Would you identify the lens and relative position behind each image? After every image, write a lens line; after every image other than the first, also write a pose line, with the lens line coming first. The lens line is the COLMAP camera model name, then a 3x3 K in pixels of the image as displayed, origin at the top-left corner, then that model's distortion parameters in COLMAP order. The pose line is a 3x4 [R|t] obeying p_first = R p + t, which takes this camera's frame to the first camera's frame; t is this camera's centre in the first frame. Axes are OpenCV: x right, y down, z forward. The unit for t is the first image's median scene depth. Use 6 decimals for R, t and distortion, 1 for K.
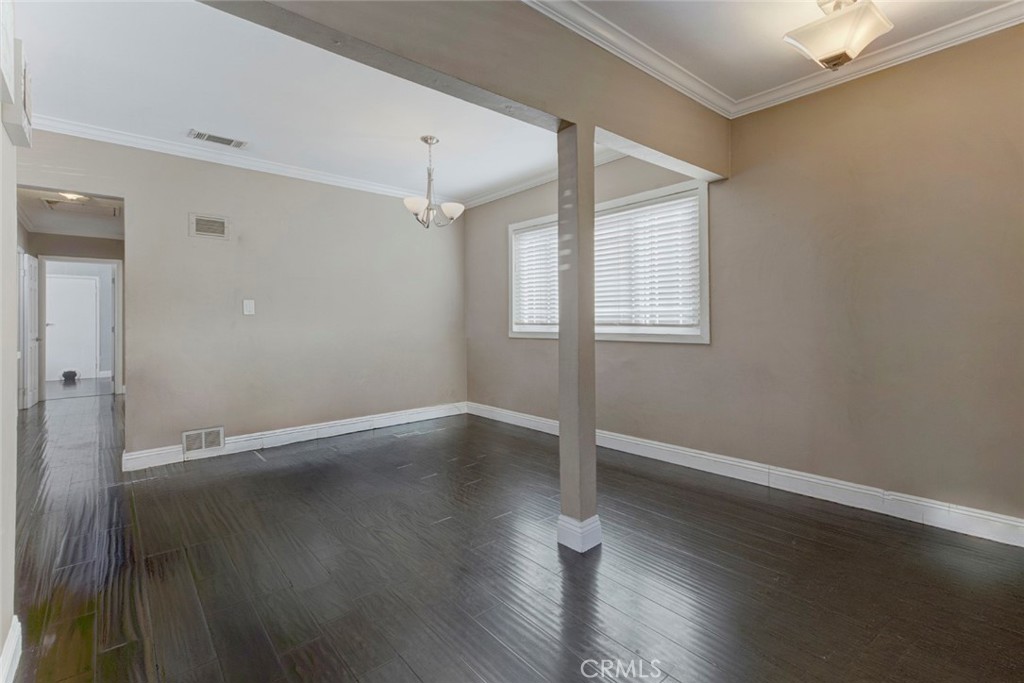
lens RADIAL K [[470.0, 0, 514.7], [0, 470.0, 316.0], [0, 0, 1]] dist [0.012554, 0.000354]
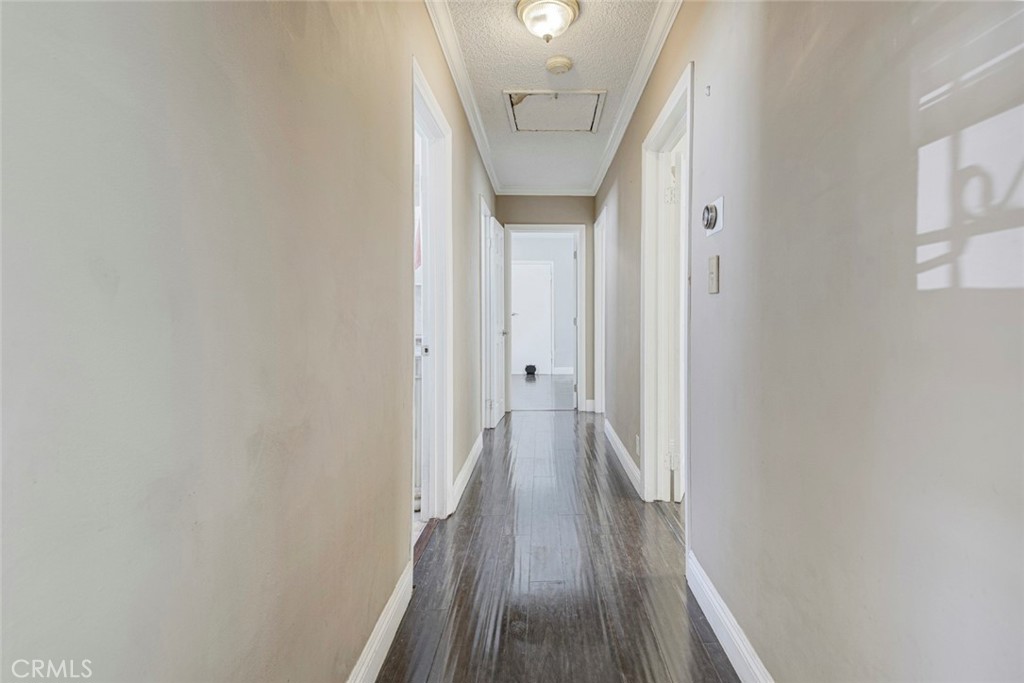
lens RADIAL K [[470.0, 0, 514.7], [0, 470.0, 316.0], [0, 0, 1]] dist [0.012554, 0.000354]
pose [[0.713803, 0.010661, -0.700265, -0.448038], [0.001103, 0.999866, 0.016346, 0.008897], [0.700345, -0.012440, 0.713696, 0.460016]]
